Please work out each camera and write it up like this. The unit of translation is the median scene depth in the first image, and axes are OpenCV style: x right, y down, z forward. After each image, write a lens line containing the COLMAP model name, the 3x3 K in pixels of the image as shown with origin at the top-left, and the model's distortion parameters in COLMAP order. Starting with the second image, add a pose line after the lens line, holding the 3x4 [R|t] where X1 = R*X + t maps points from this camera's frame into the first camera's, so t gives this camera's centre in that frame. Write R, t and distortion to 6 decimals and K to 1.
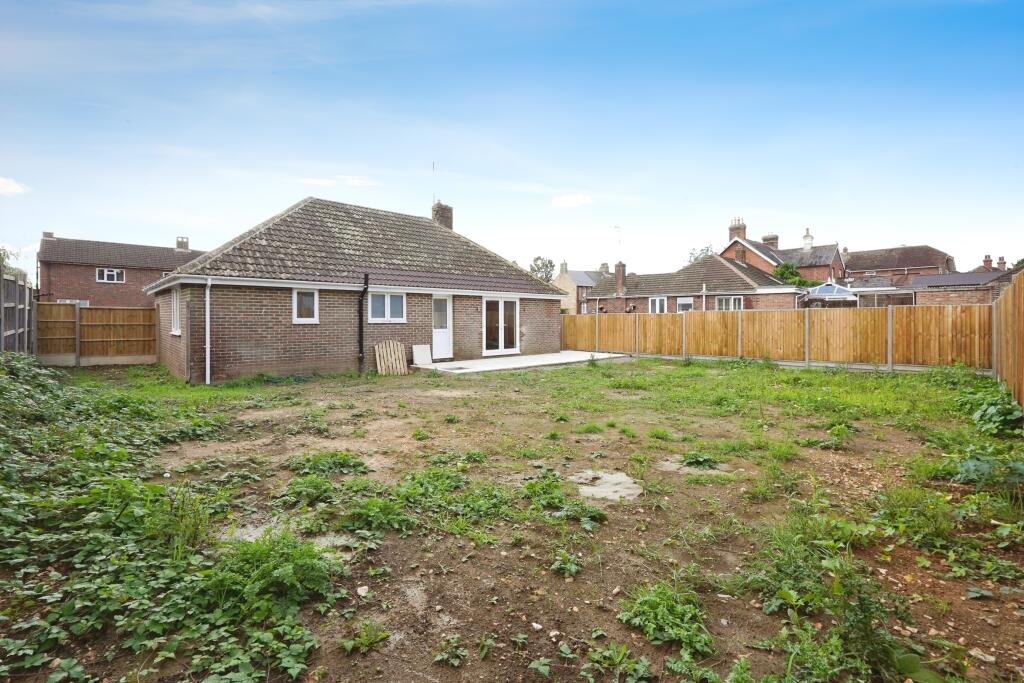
lens RADIAL K [[438.5, 0, 510.3], [0, 438.5, 331.8], [0, 0, 1]] dist [-0.010924, 0.004634]
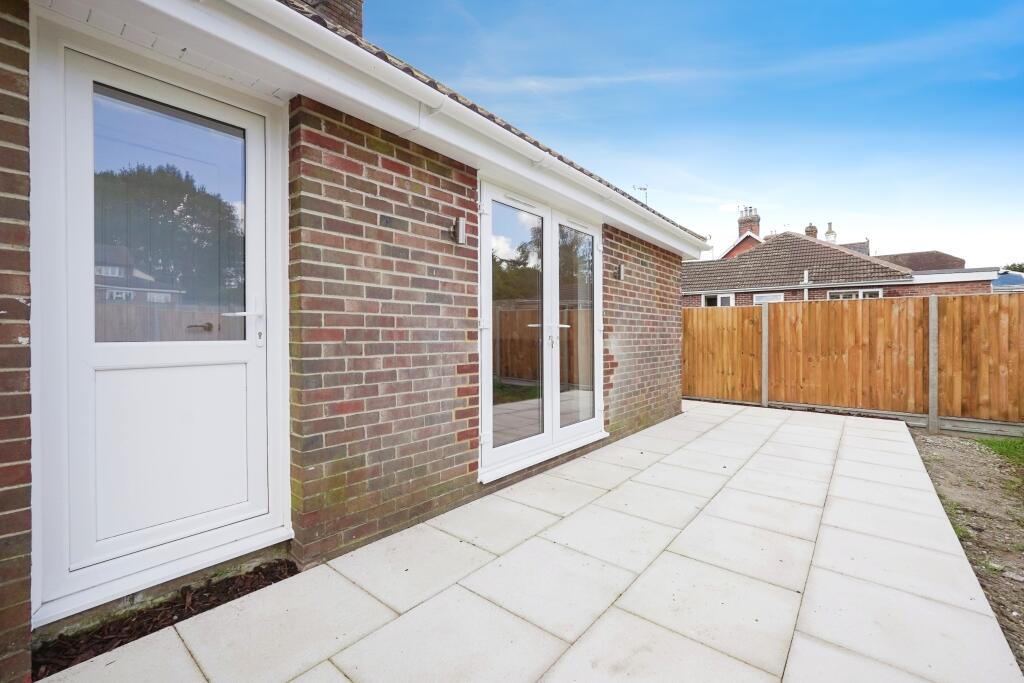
lens RADIAL K [[438.5, 0, 511.0], [0, 438.5, 345.7], [0, 0, 1]] dist [-0.010924, 0.004634]
pose [[0.991643, -0.002728, 0.128987, -0.074787], [0.003655, 0.999969, -0.006952, -0.003413], [-0.128964, 0.007366, 0.991622, 0.811859]]
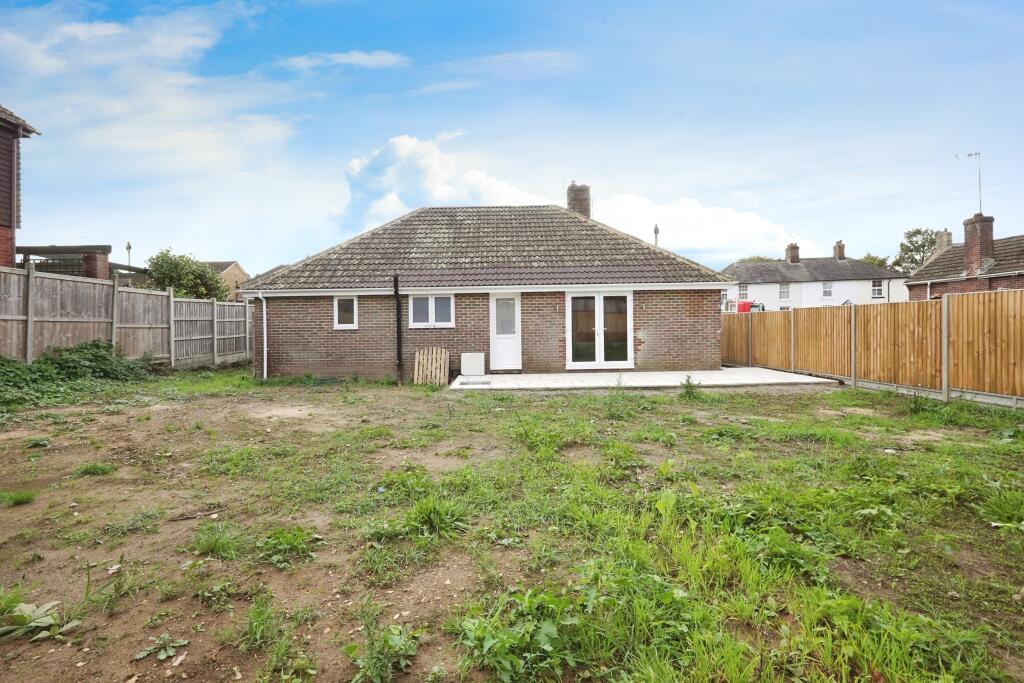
lens RADIAL K [[438.5, 0, 504.2], [0, 438.5, 337.4], [0, 0, 1]] dist [-0.010924, 0.004634]
pose [[0.733595, 0.002859, -0.679581, 0.384599], [-0.002827, 0.999995, 0.001155, -0.001211], [0.679581, 0.001074, 0.733600, 0.360811]]
